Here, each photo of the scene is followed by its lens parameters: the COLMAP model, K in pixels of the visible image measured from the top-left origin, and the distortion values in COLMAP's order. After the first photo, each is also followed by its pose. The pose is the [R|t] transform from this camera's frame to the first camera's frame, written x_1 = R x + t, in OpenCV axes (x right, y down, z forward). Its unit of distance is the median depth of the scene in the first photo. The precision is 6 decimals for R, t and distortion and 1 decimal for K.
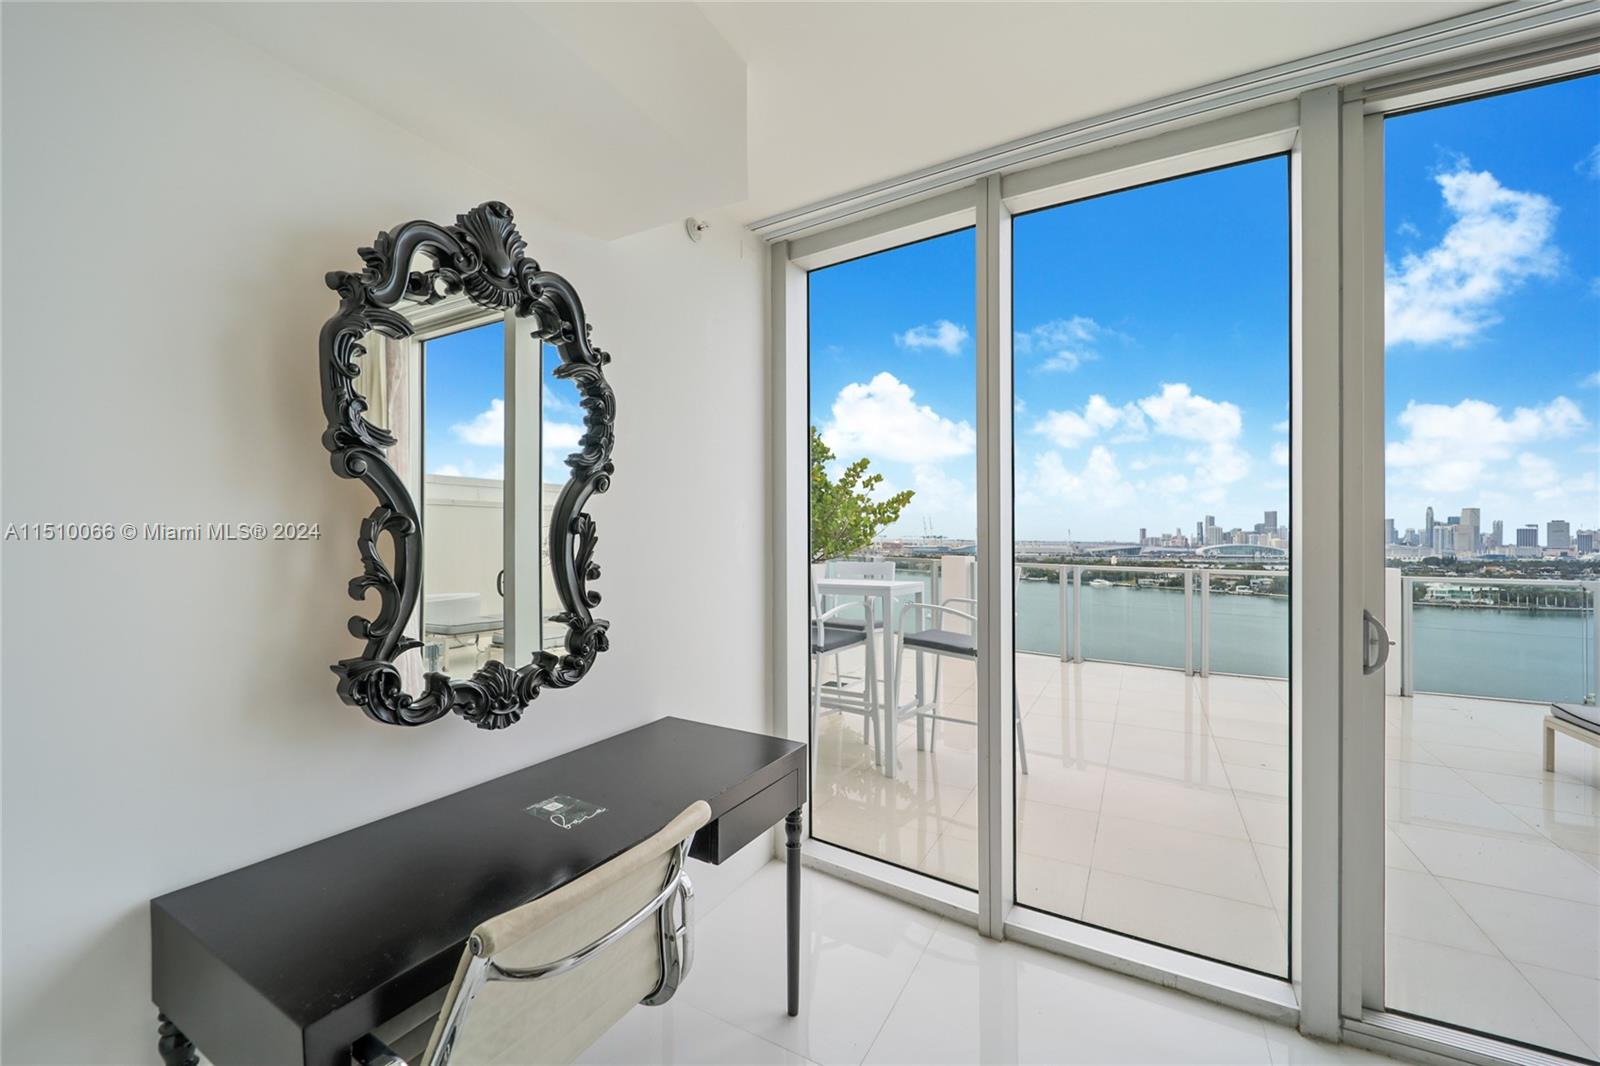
lens RADIAL K [[653.3, 0, 793.6], [0, 653.3, 542.8], [0, 0, 1]] dist [0.001112, -0.003865]
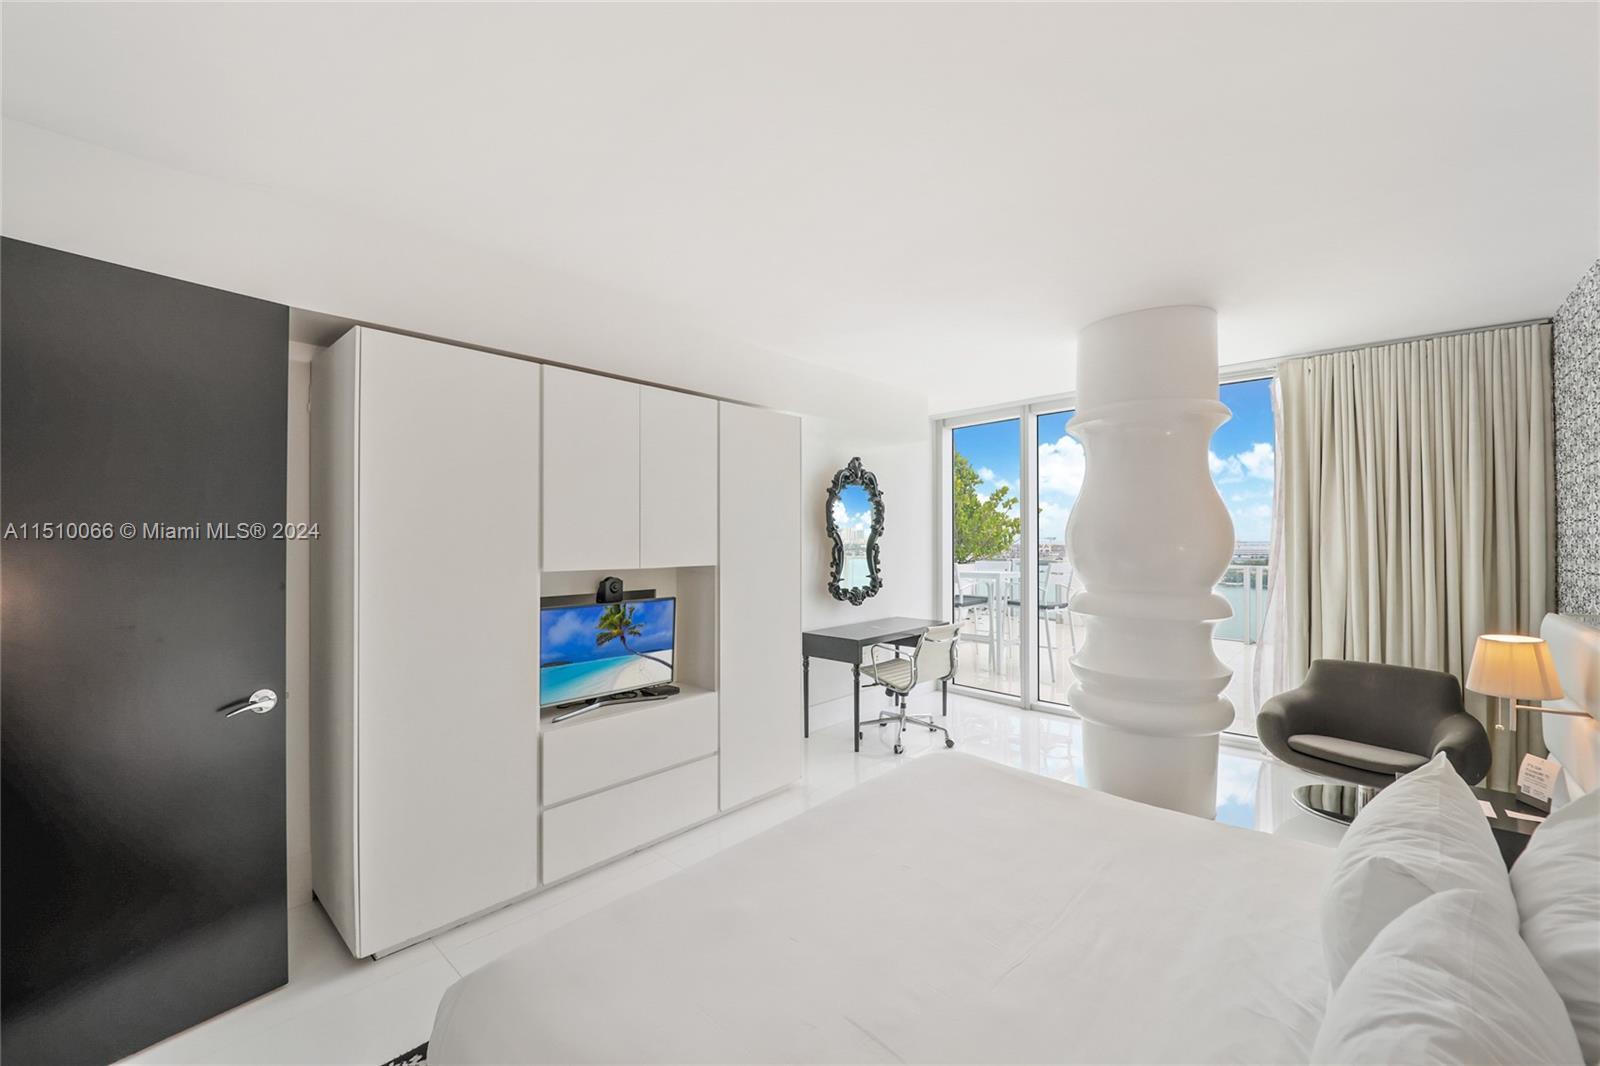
lens RADIAL K [[653.3, 0, 793.6], [0, 653.3, 542.8], [0, 0, 1]] dist [0.001112, -0.003865]
pose [[0.969848, -0.000728, -0.243708, 0.034620], [0.000381, 0.999999, -0.001471, -0.023473], [0.243709, 0.001334, 0.969848, -1.154103]]
